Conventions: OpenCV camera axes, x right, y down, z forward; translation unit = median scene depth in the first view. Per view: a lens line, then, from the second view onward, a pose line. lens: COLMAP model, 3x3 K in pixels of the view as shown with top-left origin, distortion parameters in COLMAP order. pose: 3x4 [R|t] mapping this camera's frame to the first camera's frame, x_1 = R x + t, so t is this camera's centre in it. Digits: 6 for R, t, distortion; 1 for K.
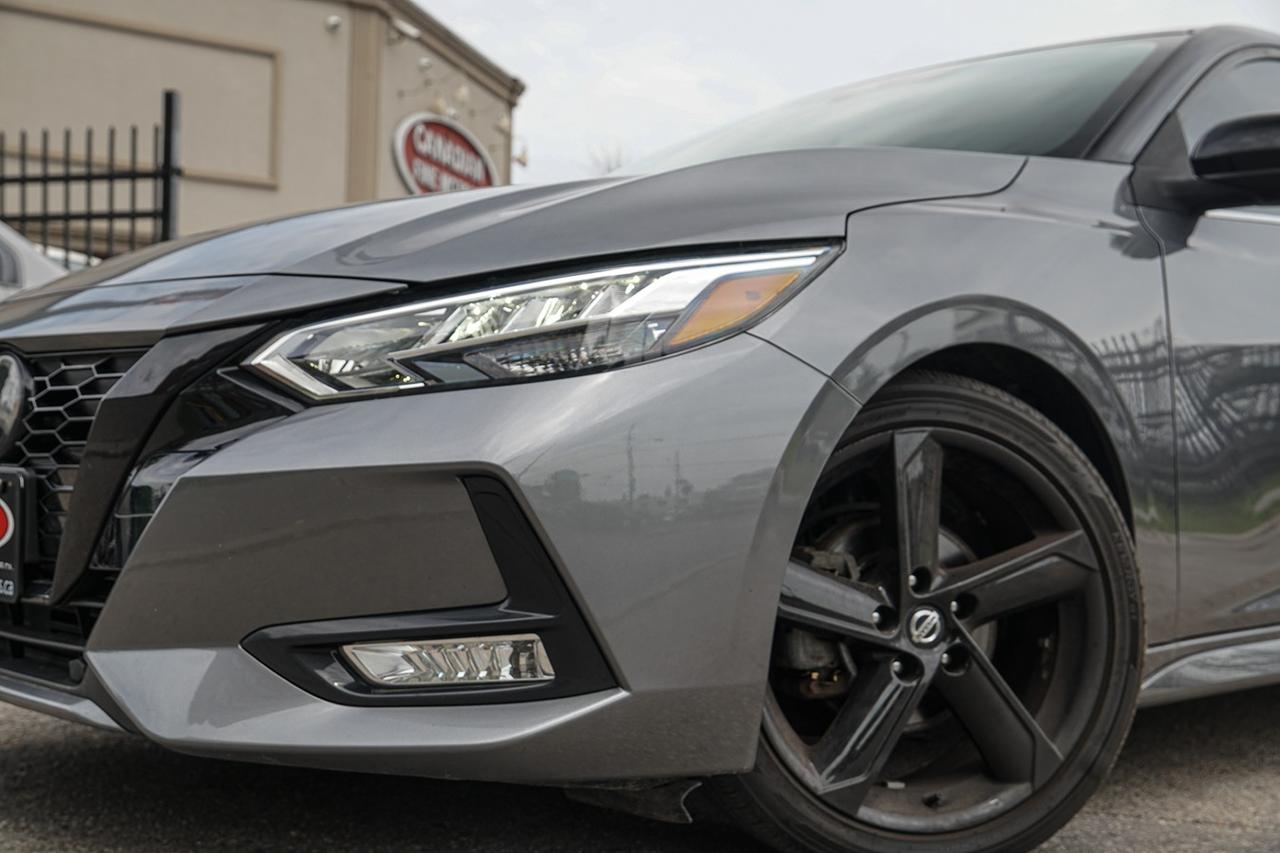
lens RADIAL K [[1421.9, 0, 641.9], [0, 1421.9, 474.4], [0, 0, 1]] dist [0.009326, 0.025329]
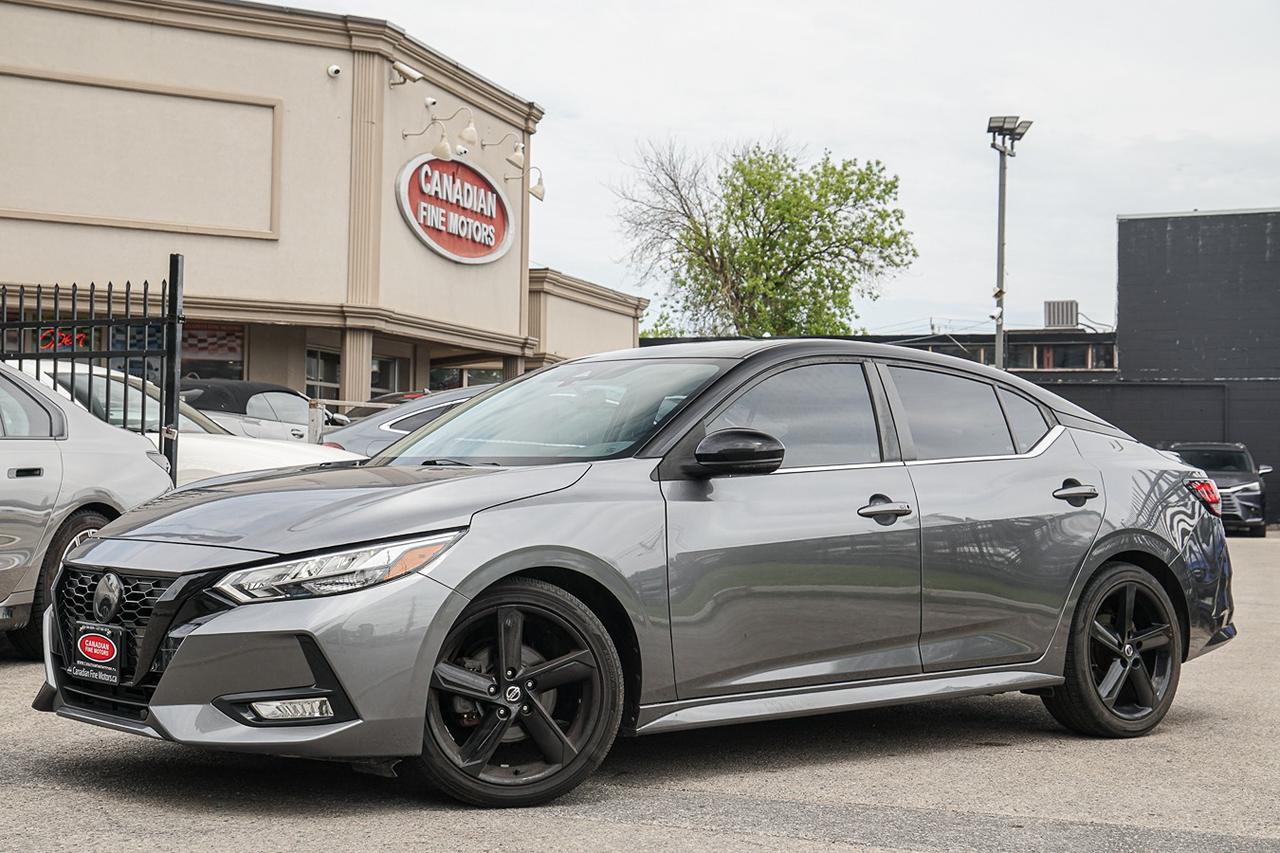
lens RADIAL K [[1776.1, 0, 640.0], [0, 1776.1, 426.5], [0, 0, 1]] dist [0.003832, -0.030382]
pose [[0.998253, -0.014047, -0.057395, 0.570338], [0.011557, 0.998987, -0.043494, -0.192285], [0.057948, 0.042754, 0.997404, -1.819703]]
